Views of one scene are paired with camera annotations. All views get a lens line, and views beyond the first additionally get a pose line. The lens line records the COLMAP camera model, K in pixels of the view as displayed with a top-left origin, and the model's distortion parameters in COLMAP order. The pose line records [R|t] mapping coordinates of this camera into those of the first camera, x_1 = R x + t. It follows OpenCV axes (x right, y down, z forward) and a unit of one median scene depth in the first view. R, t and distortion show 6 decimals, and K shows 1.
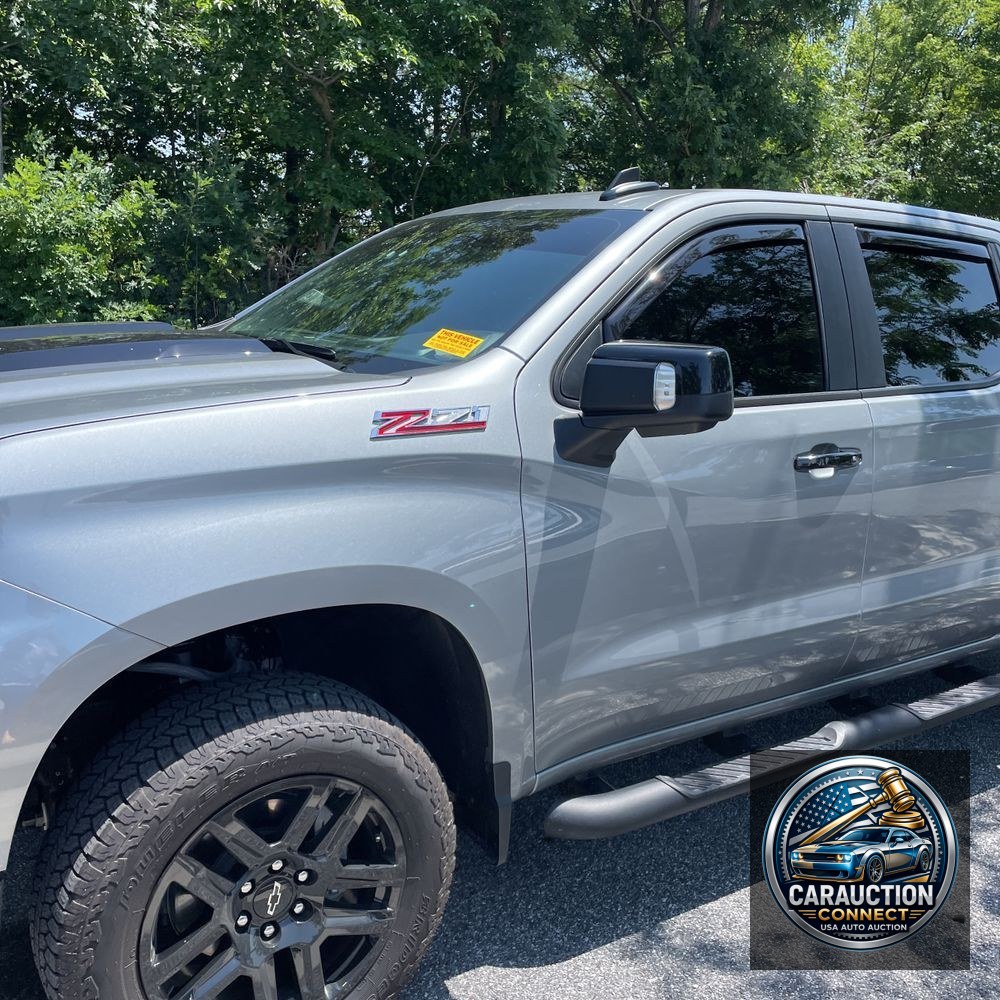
lens RADIAL K [[994.8, 0, 485.0], [0, 994.8, 489.0], [0, 0, 1]] dist [0.093425, -0.113785]
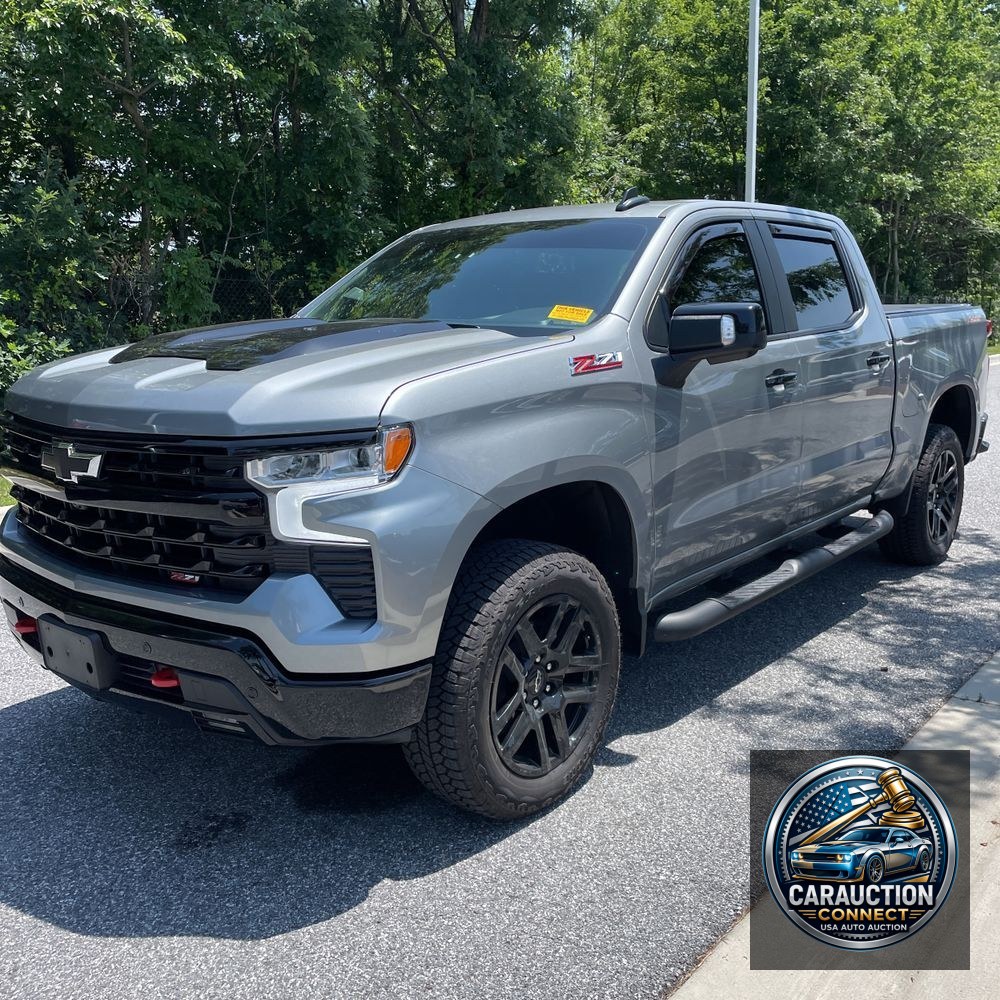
lens RADIAL K [[1012.7, 0, 494.9], [0, 1012.7, 496.3], [0, 0, 1]] dist [0.085208, -0.110727]
pose [[0.958096, -0.108629, 0.265049, -0.463728], [0.106742, 0.994053, 0.021558, 0.062448], [-0.265815, 0.007637, 0.963994, -0.334243]]
